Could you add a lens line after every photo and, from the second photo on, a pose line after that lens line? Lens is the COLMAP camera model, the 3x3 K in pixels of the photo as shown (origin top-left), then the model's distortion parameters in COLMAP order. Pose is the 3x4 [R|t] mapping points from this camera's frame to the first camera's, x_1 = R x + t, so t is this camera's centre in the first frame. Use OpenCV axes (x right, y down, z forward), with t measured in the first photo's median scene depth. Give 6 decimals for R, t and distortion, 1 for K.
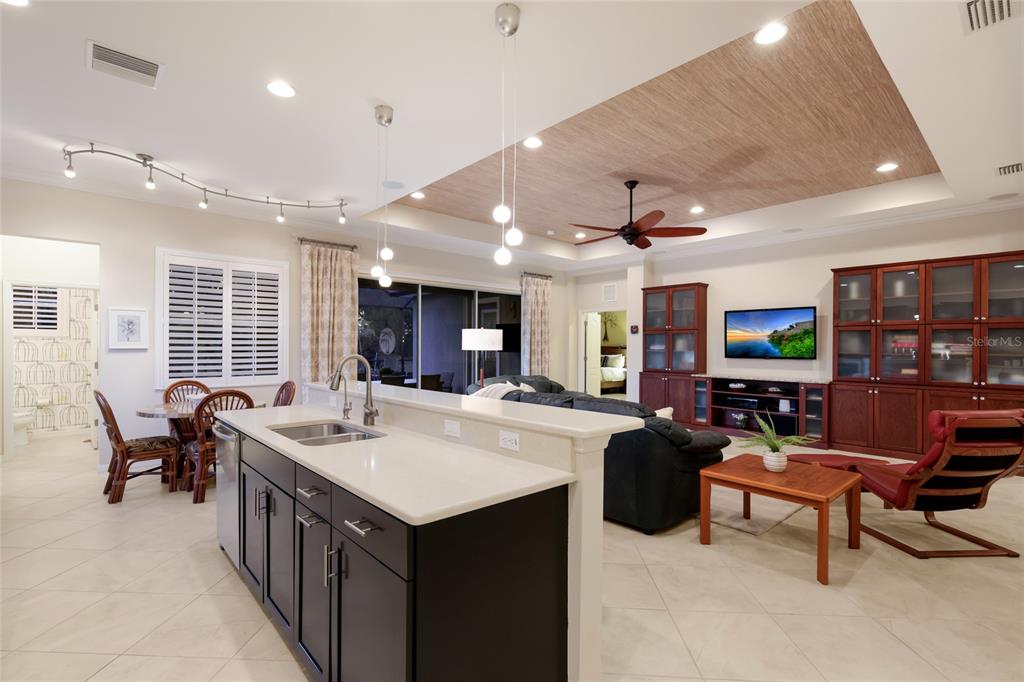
lens RADIAL K [[469.6, 0, 506.2], [0, 469.6, 348.4], [0, 0, 1]] dist [-0.000289, 0.000175]
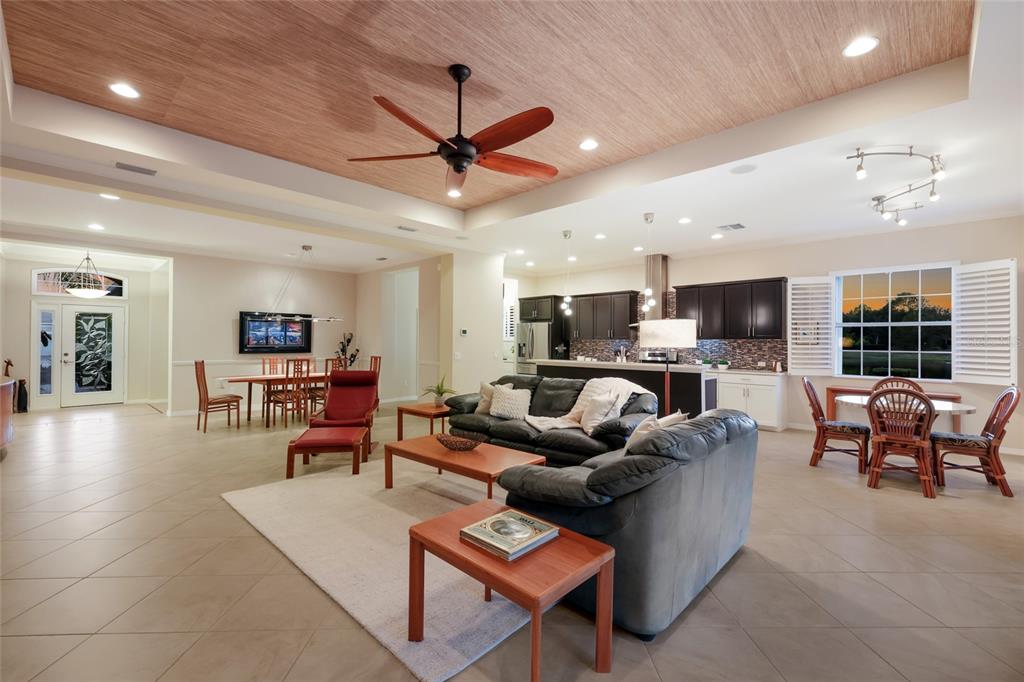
lens RADIAL K [[440.4, 0, 512.0], [0, 440.4, 341.0], [0, 0, 1]] dist [0.002636, 0.000273]
pose [[-0.996125, -0.009545, -0.087432, 0.214425], [-0.010009, 0.999938, 0.004871, -0.006631], [0.087380, 0.005728, -0.996159, 1.372189]]
